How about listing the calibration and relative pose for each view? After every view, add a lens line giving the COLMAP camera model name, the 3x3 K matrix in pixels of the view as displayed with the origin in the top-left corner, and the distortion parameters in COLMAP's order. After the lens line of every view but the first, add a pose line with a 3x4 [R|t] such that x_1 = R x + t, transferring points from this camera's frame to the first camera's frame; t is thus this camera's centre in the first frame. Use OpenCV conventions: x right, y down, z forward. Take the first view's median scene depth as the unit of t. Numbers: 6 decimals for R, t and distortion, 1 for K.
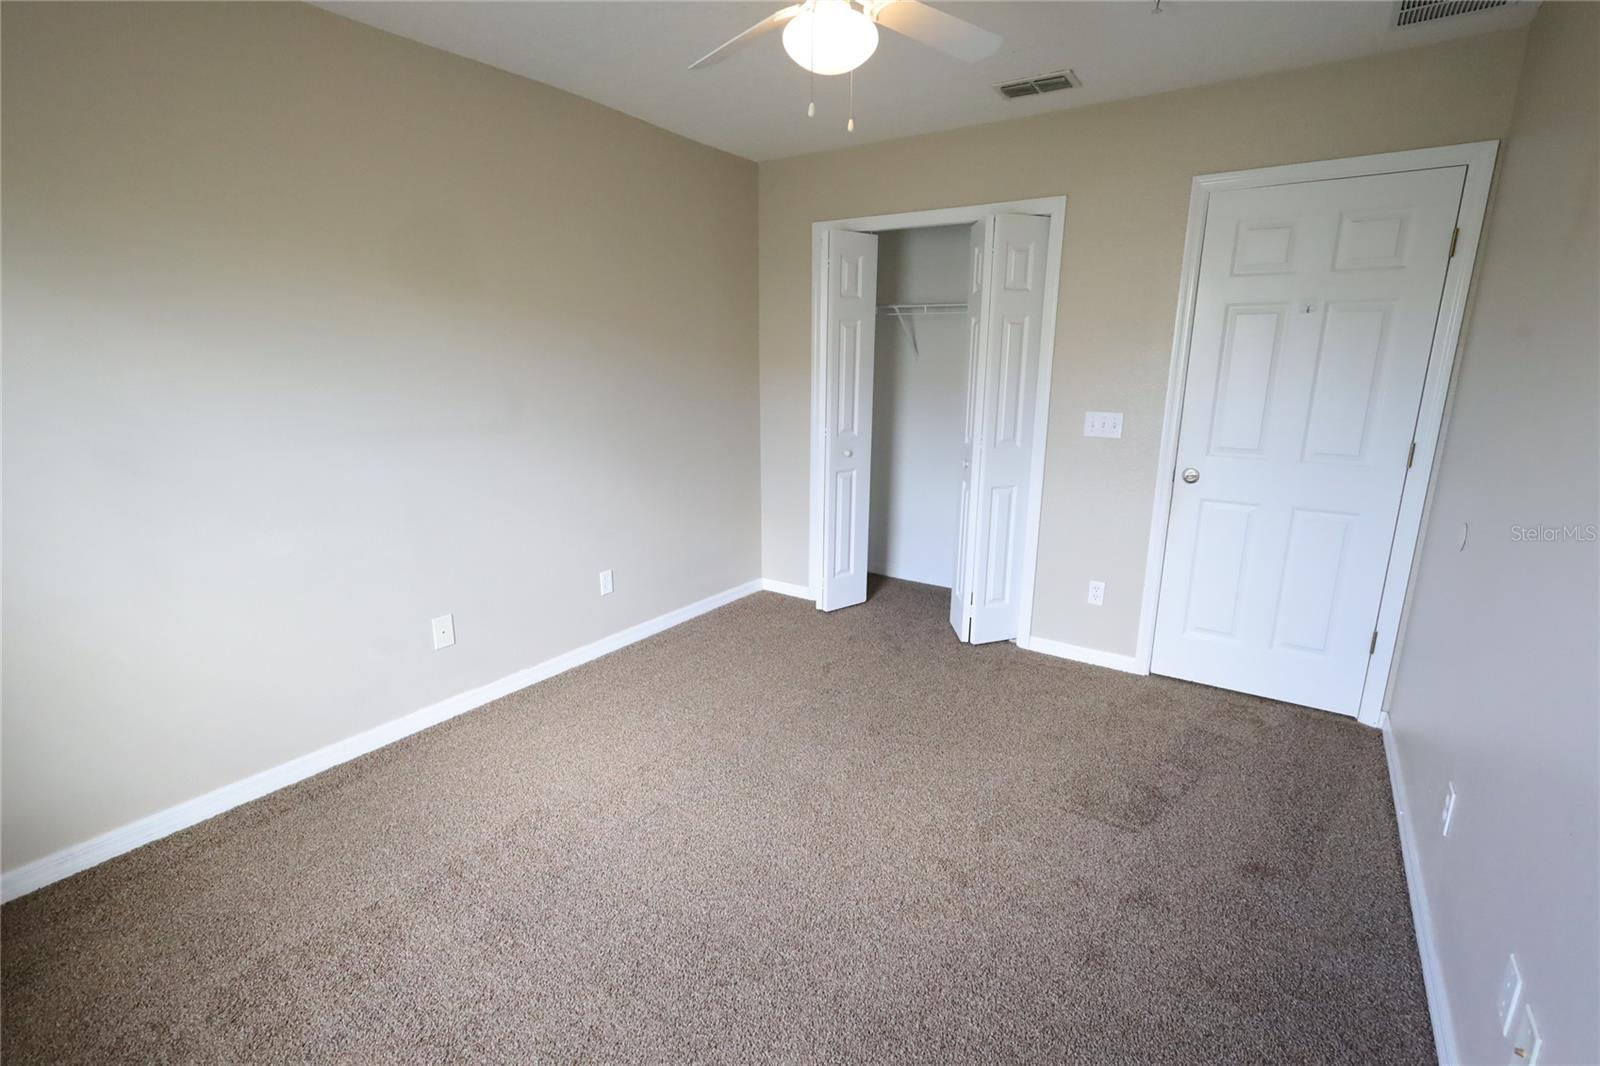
lens RADIAL K [[736.2, 0, 808.4], [0, 736.2, 538.3], [0, 0, 1]] dist [-0.002496, -0.001103]
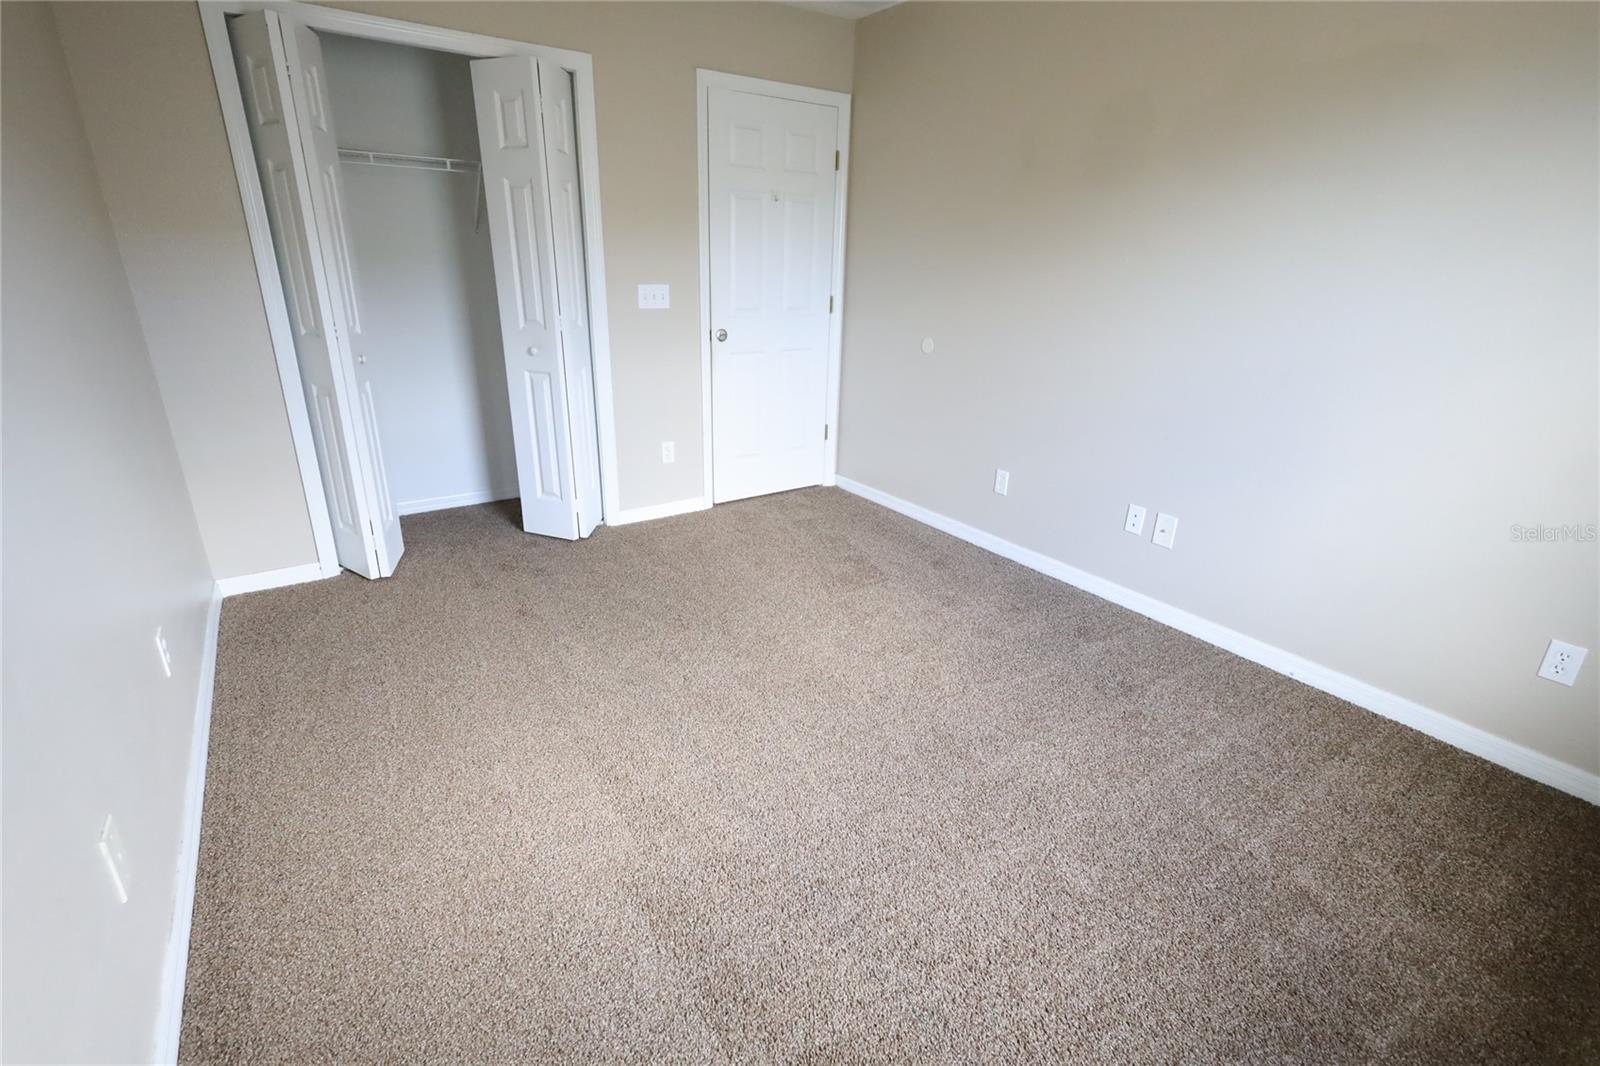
lens RADIAL K [[736.2, 0, 803.9], [0, 736.2, 533.2], [0, 0, 1]] dist [-0.002496, -0.001103]
pose [[0.366957, -0.331481, 0.869174, -0.559541], [0.201949, 0.940460, 0.273407, -0.075703], [-0.908052, 0.075200, 0.412051, 0.365313]]
